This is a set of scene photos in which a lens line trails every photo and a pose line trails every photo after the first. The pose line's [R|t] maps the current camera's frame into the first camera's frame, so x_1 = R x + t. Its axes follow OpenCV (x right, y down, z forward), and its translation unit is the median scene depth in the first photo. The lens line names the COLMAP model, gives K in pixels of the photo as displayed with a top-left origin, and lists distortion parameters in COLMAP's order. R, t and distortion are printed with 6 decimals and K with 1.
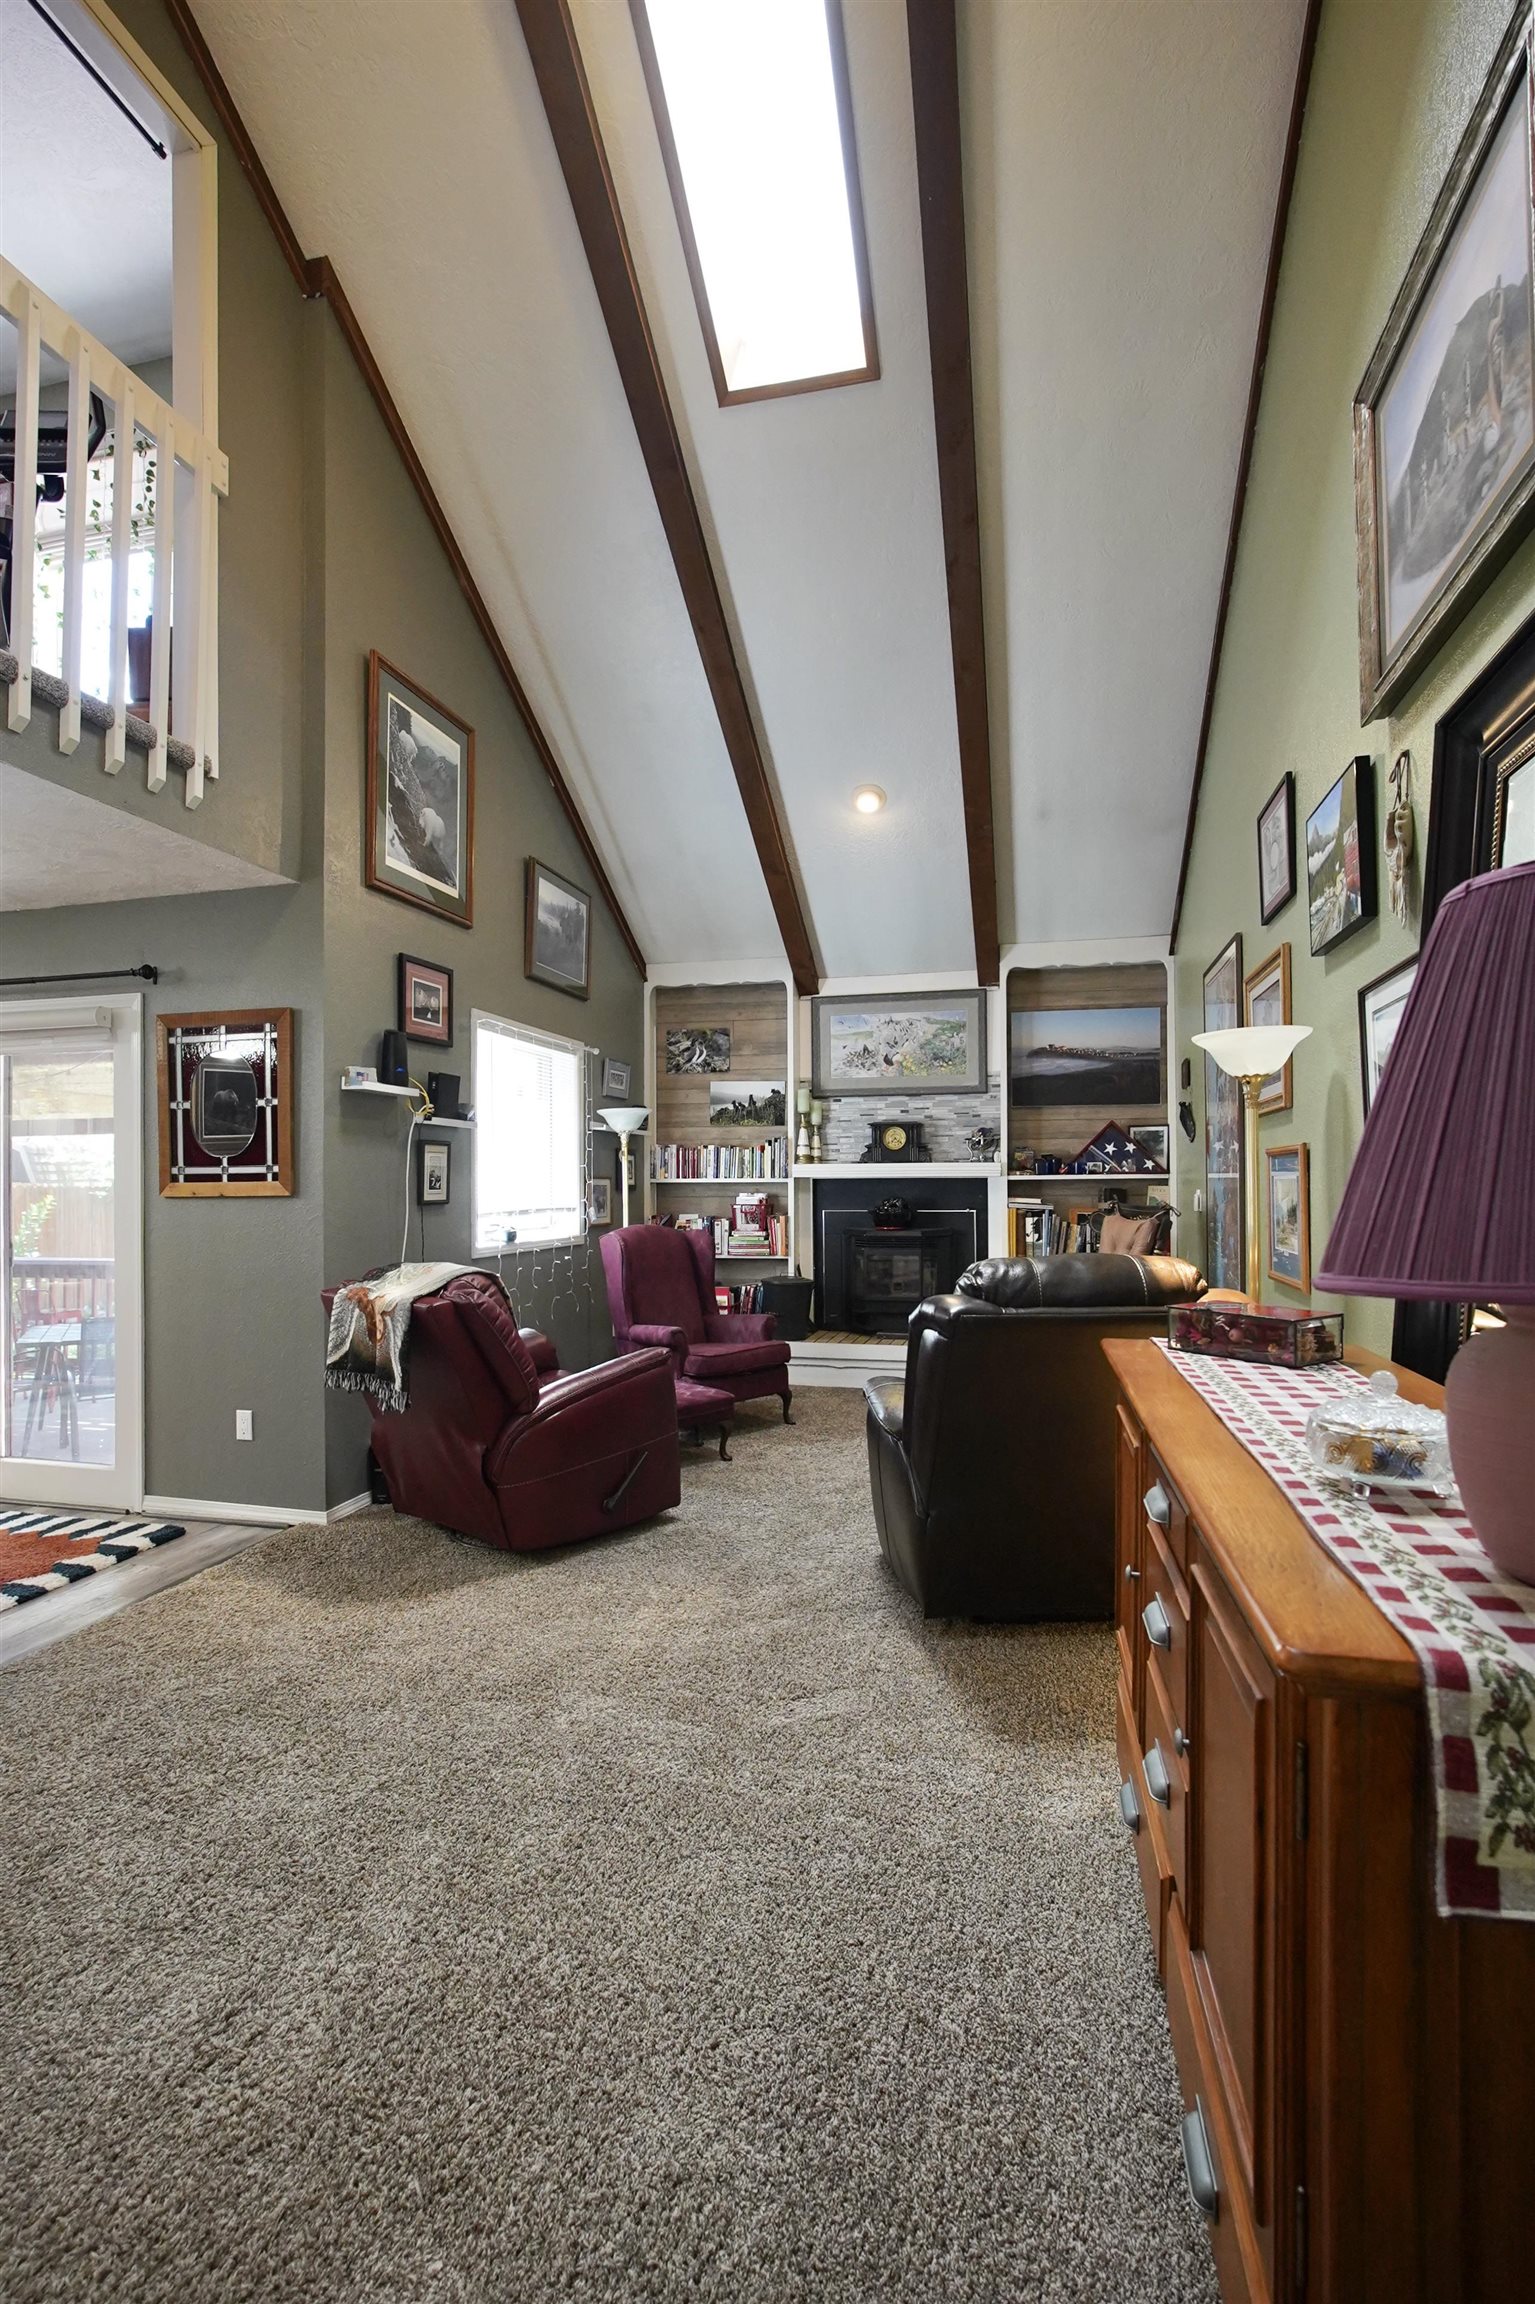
lens RADIAL K [[1082.6, 0, 762.7], [0, 1082.6, 1176.0], [0, 0, 1]] dist [-0.020573, 0.010984]
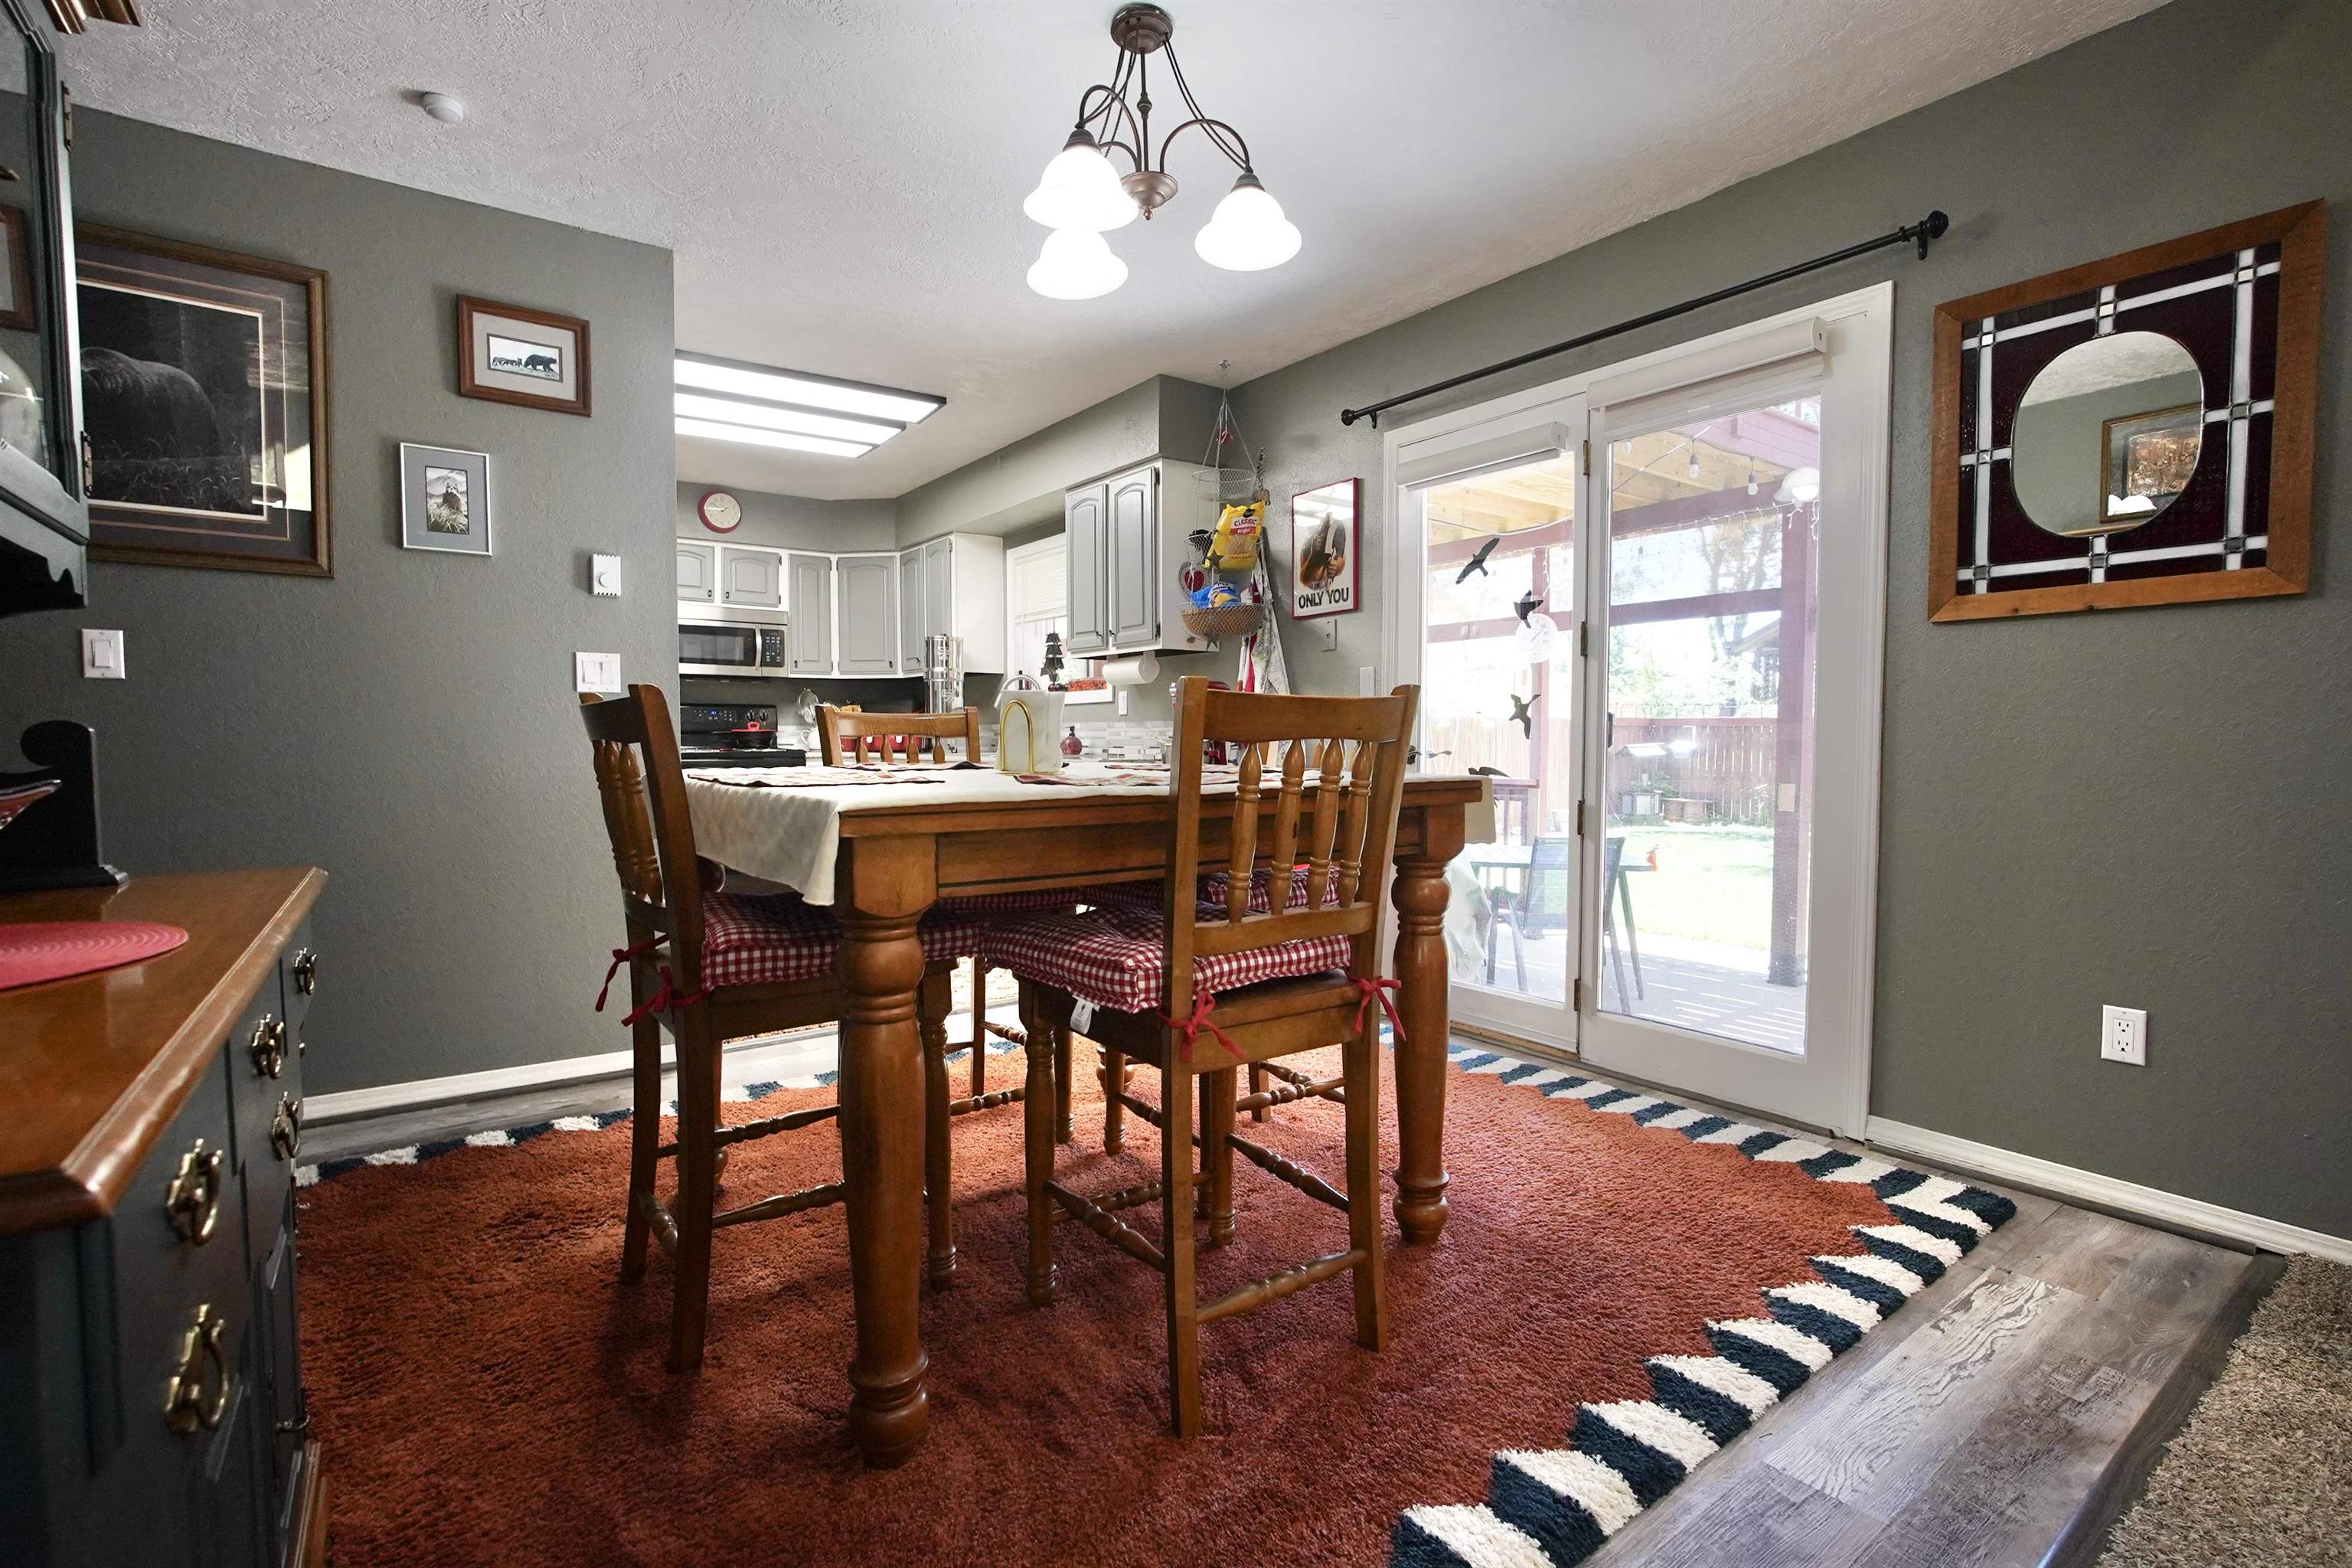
lens RADIAL K [[1087.3, 0, 1162.9], [0, 1087.3, 787.0], [0, 0, 1]] dist [-0.005486, 0.000290]
pose [[0.763310, 0.035782, -0.645041, -0.503974], [0.000613, 0.998424, 0.056110, 0.076703], [0.646033, -0.043224, 0.762085, 0.282643]]
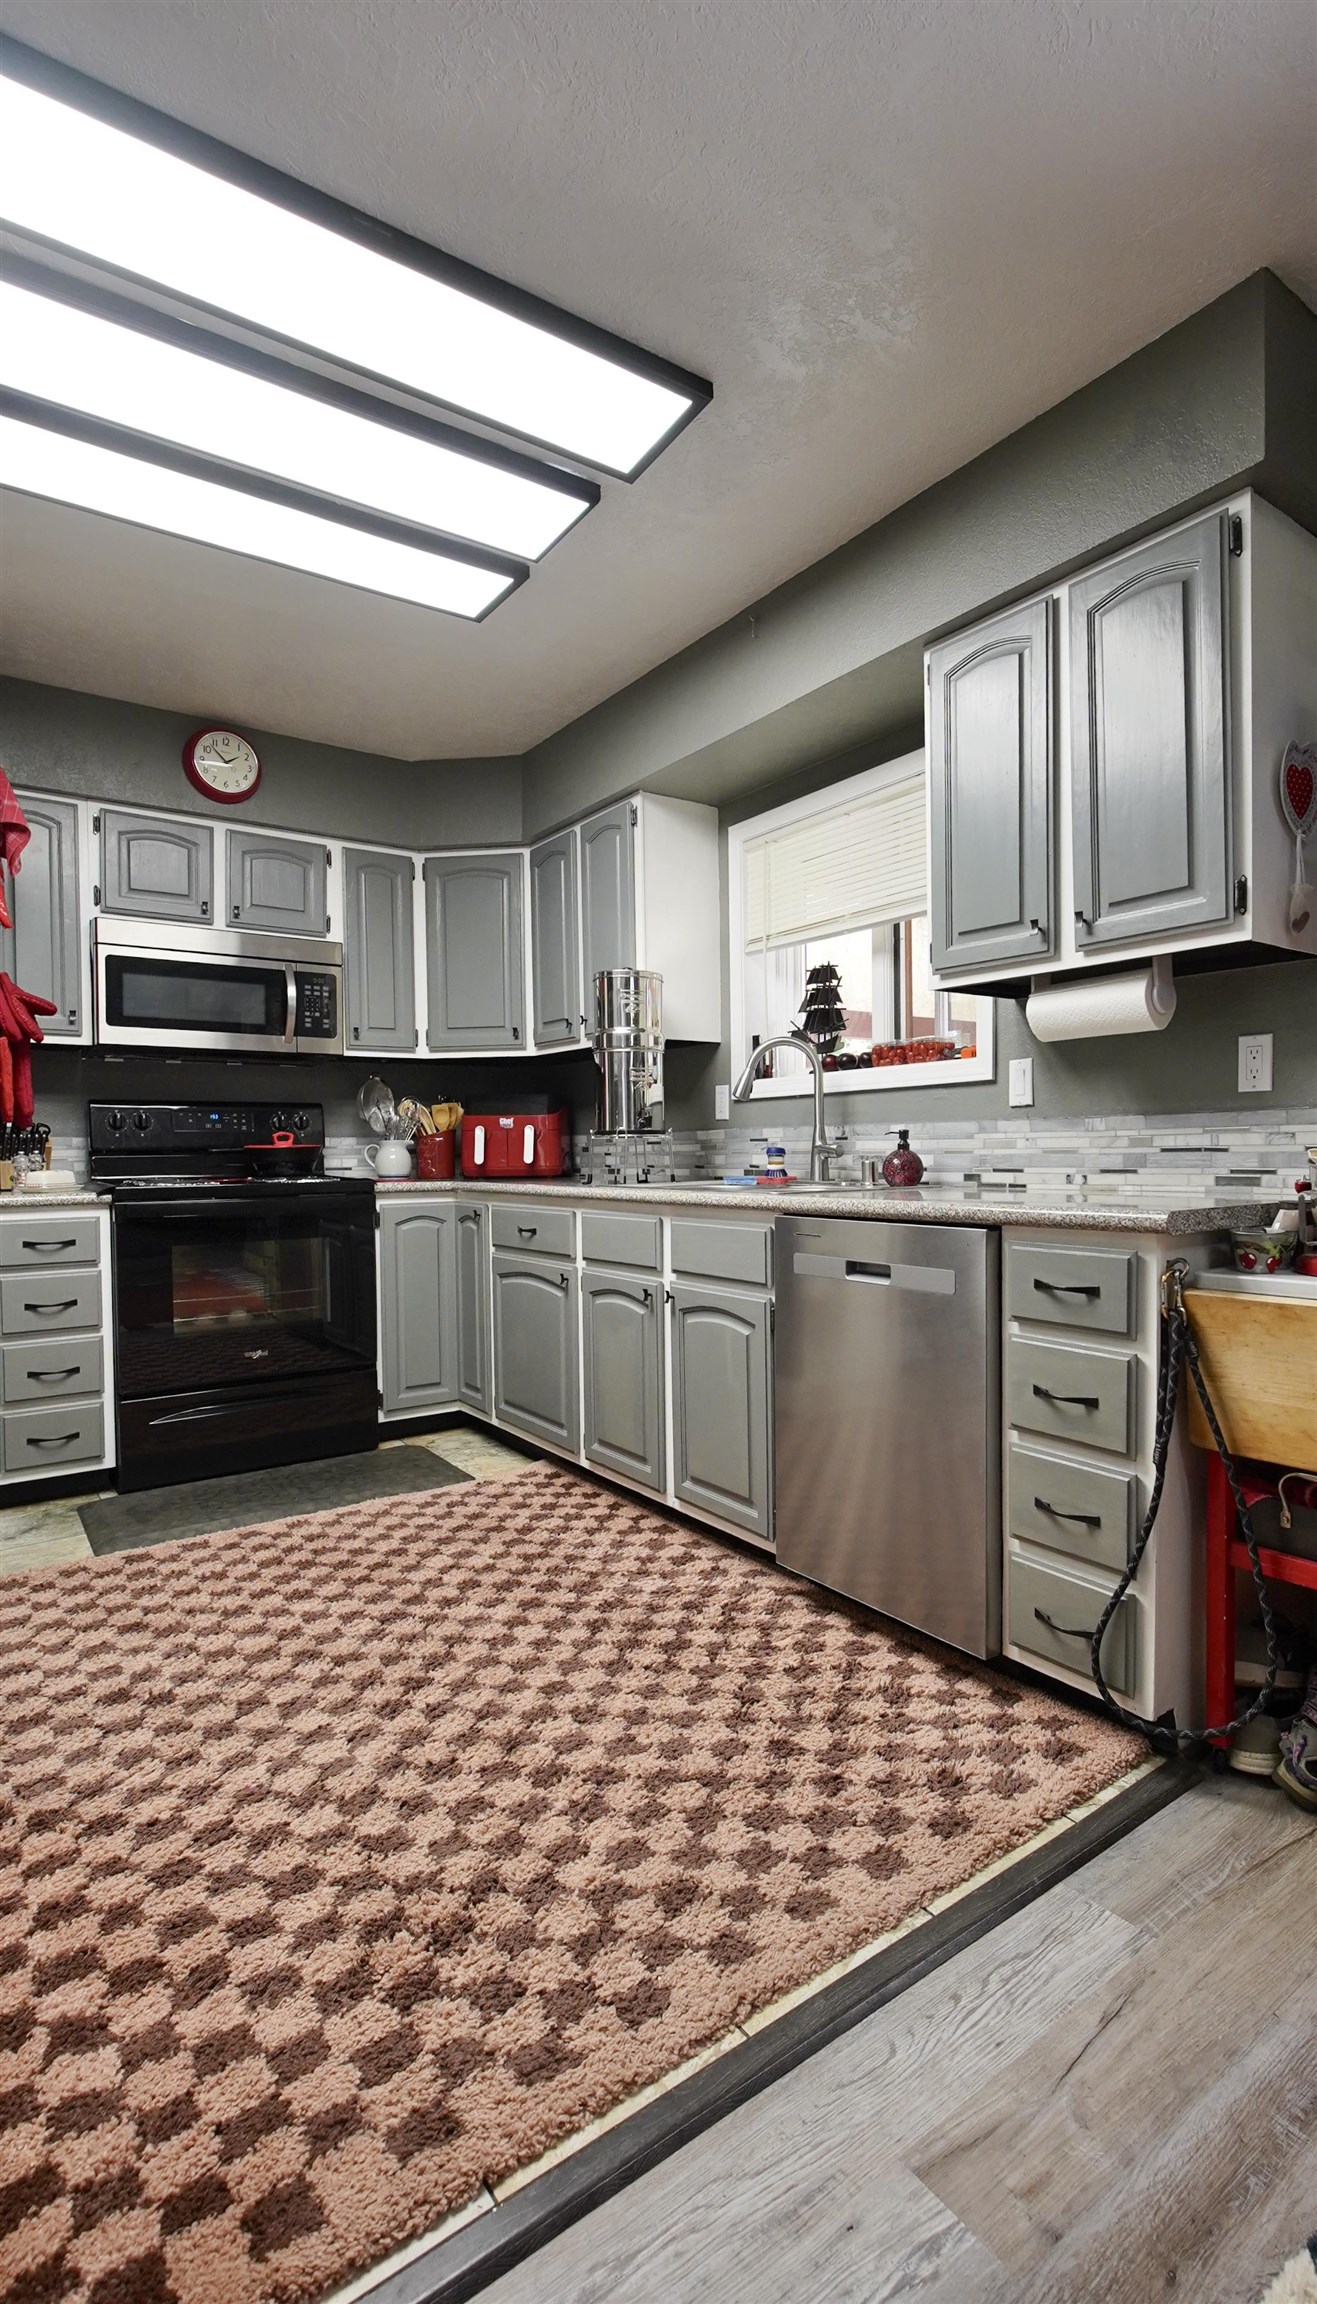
lens RADIAL K [[1084.3, 0, 763.5], [0, 1084.3, 1175.7], [0, 0, 1]] dist [-0.016554, 0.000824]
pose [[0.789202, 0.012175, -0.614013, -1.088024], [0.011756, 0.999321, 0.034925, 0.080519], [0.614021, -0.034781, 0.788523, 0.627374]]
